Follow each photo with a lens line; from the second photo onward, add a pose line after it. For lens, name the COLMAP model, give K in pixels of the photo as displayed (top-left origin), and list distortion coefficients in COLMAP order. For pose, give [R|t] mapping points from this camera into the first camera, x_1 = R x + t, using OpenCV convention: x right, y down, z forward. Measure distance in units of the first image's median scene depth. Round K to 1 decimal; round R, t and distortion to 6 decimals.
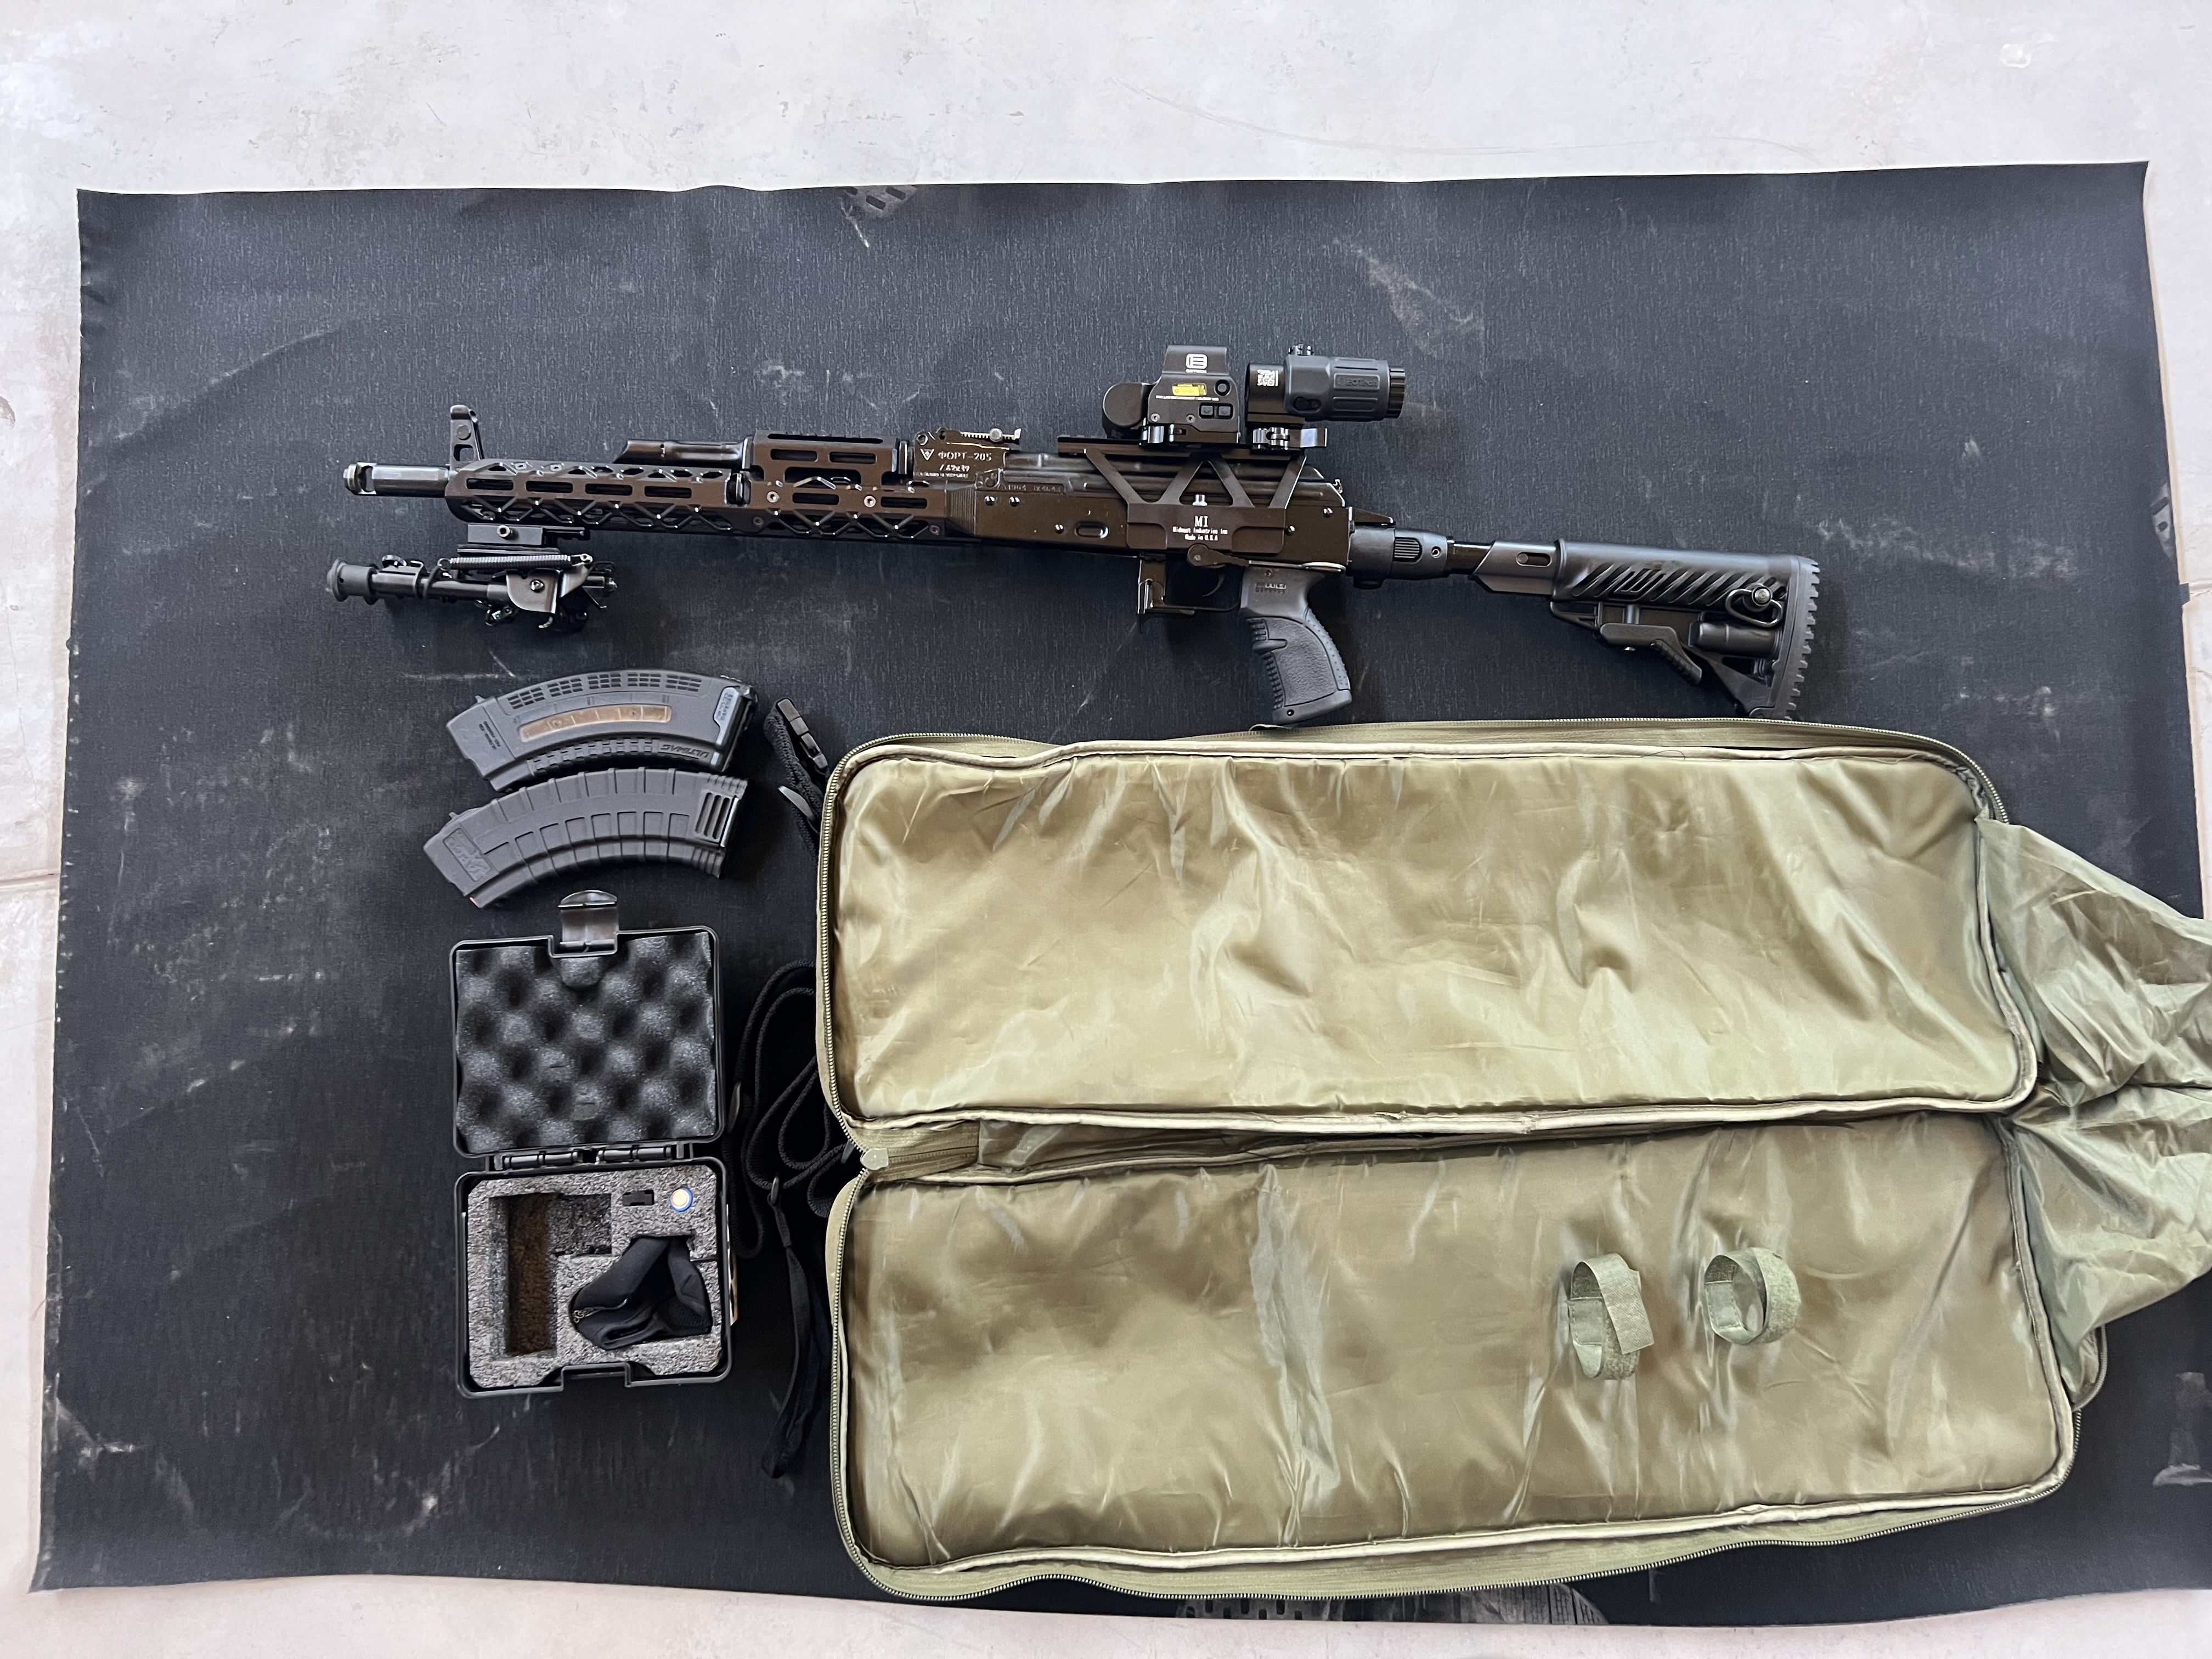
lens RADIAL K [[1676.2, 0, 1106.7], [0, 1676.2, 839.5], [0, 0, 1]] dist [0.019431, -0.042353]
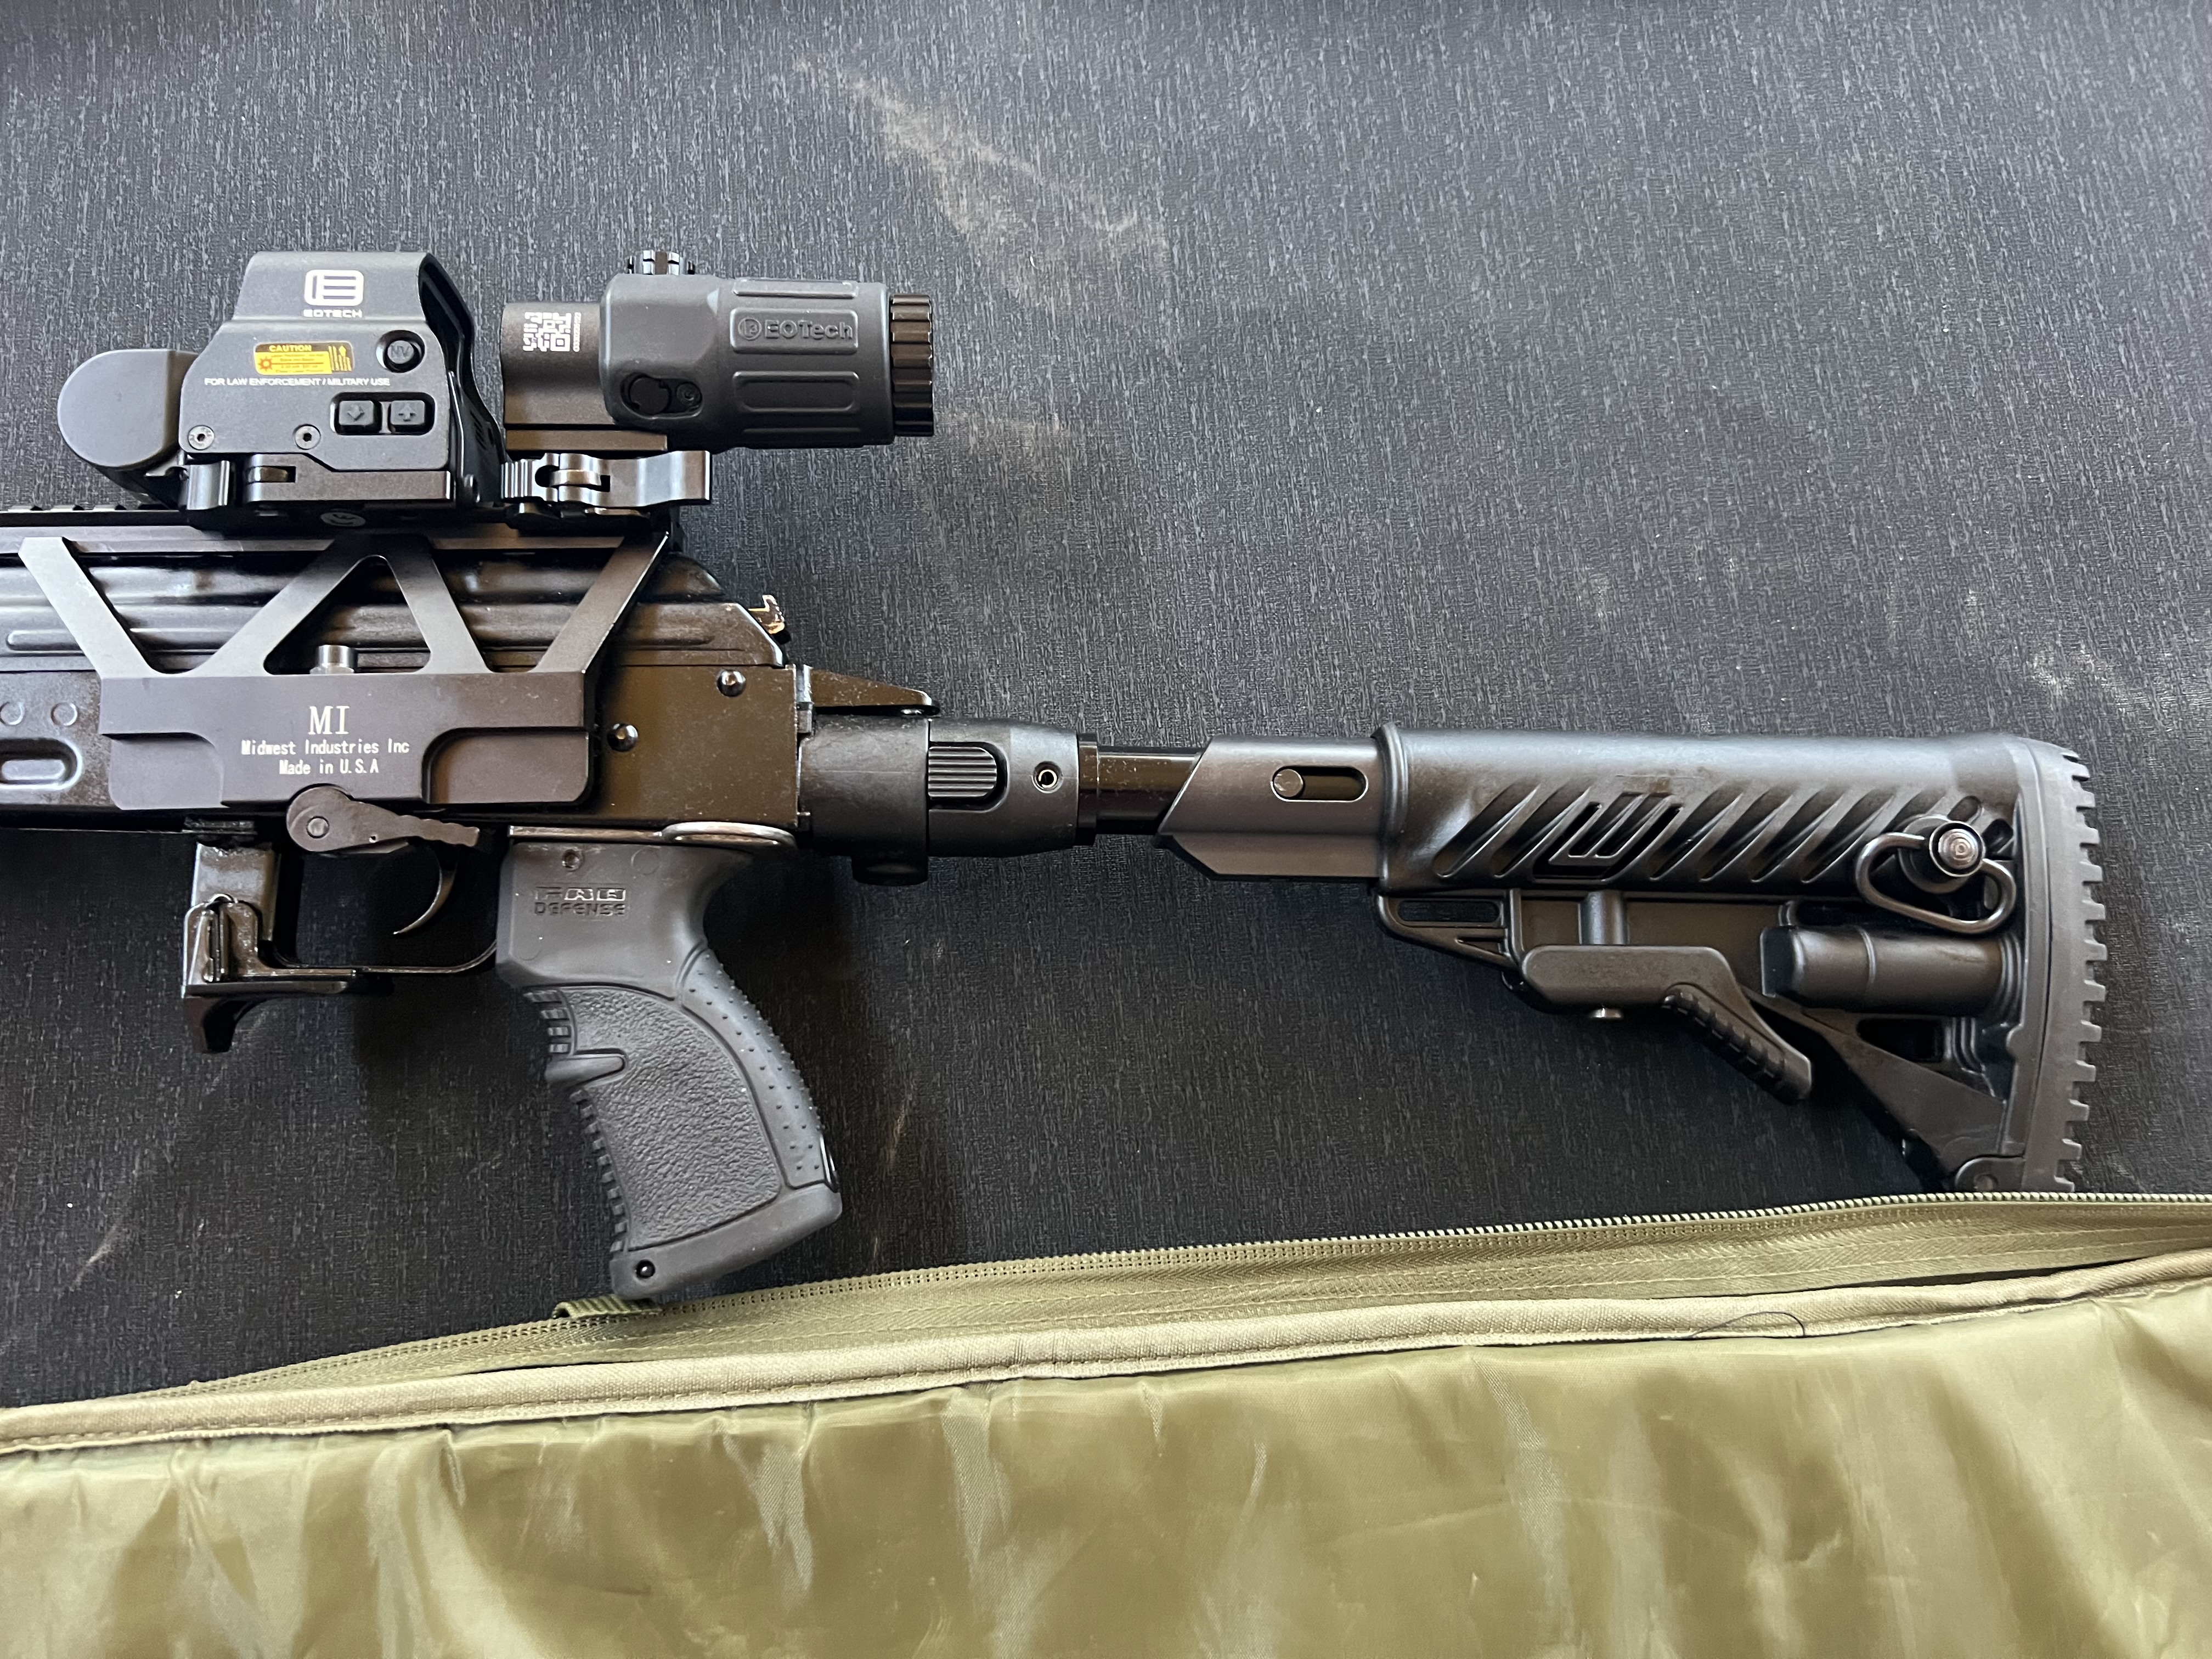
lens RADIAL K [[1676.2, 0, 1101.1], [0, 1676.2, 825.7], [0, 0, 1]] dist [0.019431, -0.042353]
pose [[0.996789, -0.054825, 0.058365, 0.192317], [0.063554, 0.985052, -0.160106, -0.106901], [-0.048715, 0.163301, 0.985373, 0.671439]]
